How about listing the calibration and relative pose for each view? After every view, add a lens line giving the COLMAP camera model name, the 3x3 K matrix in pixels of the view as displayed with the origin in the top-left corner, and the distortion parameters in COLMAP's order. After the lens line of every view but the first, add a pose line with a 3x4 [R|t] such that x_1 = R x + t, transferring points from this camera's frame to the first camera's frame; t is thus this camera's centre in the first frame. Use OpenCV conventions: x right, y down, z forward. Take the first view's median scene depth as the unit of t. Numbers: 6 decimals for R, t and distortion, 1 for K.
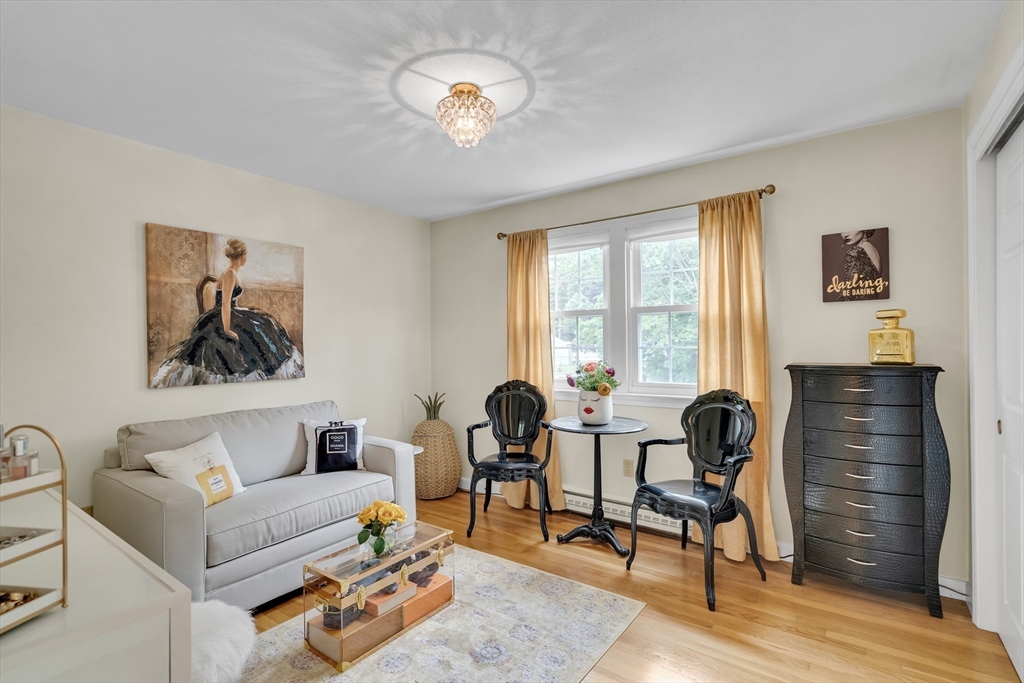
lens RADIAL K [[482.5, 0, 509.5], [0, 482.5, 331.9], [0, 0, 1]] dist [0.000171, 0.000900]
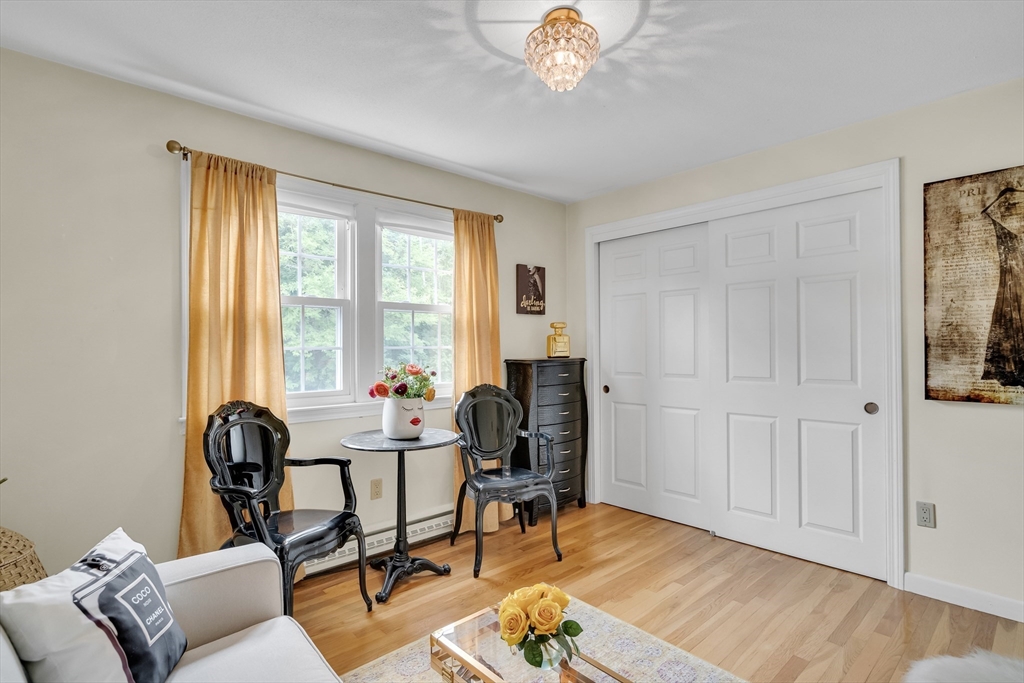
lens RADIAL K [[509.6, 0, 511.9], [0, 509.6, 335.4], [0, 0, 1]] dist [0.000252, 0.000082]
pose [[0.198933, 0.030497, 0.979538, -0.757863], [-0.018562, 0.999454, -0.027347, 0.039436], [-0.979837, -0.012742, 0.199391, 0.747017]]
